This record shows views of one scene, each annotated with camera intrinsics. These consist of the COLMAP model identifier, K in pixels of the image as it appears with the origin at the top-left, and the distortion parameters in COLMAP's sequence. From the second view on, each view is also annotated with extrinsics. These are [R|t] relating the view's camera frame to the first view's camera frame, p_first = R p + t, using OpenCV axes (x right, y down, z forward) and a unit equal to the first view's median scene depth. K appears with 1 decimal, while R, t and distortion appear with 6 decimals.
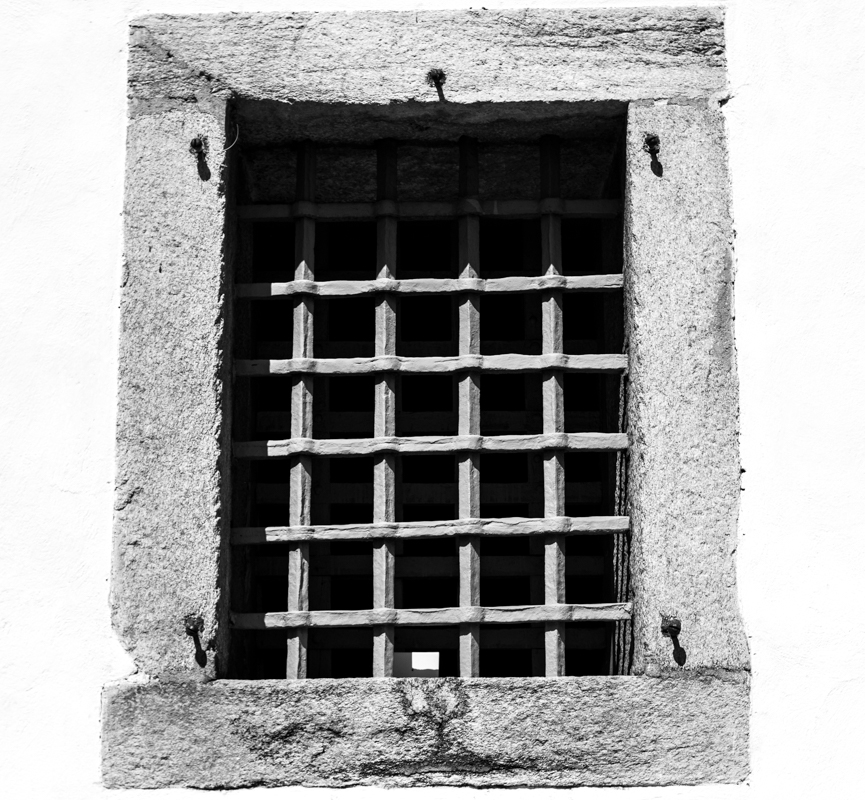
lens RADIAL K [[2608.9, 0, 432.5], [0, 2608.9, 400.3], [0, 0, 1]] dist [-0.165040, 0.000000]
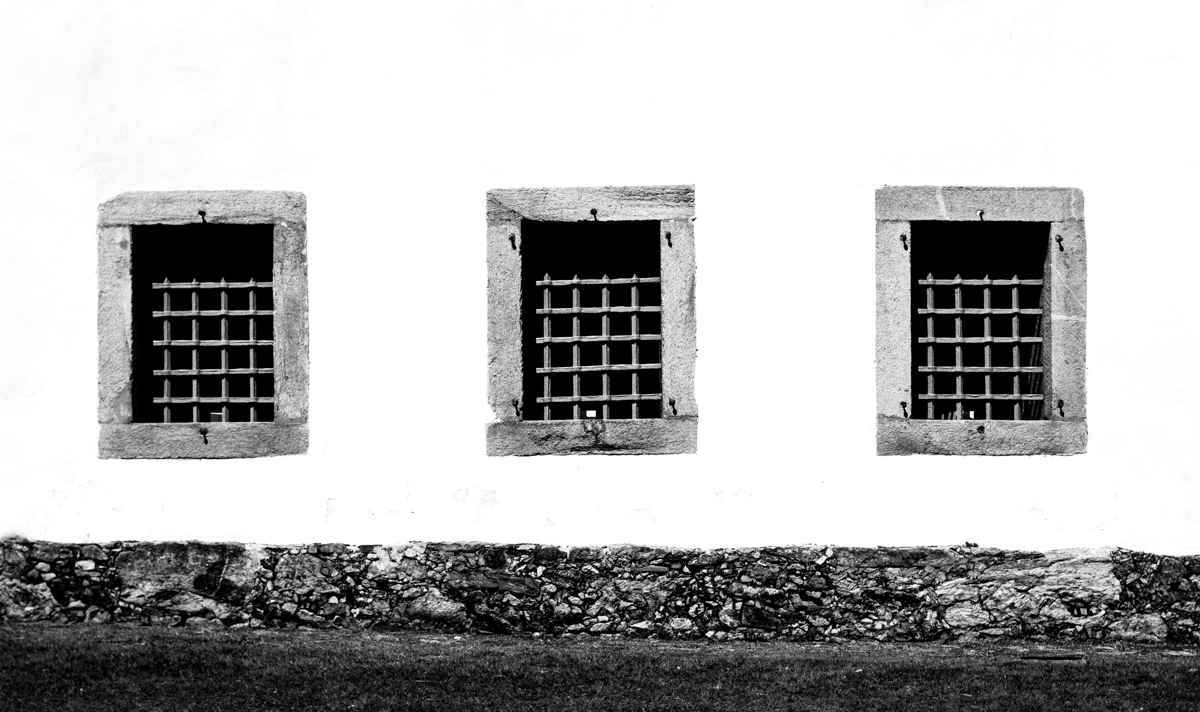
lens RADIAL K [[2873.8, 0, 600.1], [0, 2873.8, 356.4], [0, 0, 1]] dist [-0.004725, 0.000000]
pose [[0.999959, -0.005374, 0.007244, -0.015488], [0.004746, 0.996438, 0.084192, -0.233790], [-0.007670, -0.084154, 0.996423, -2.192233]]
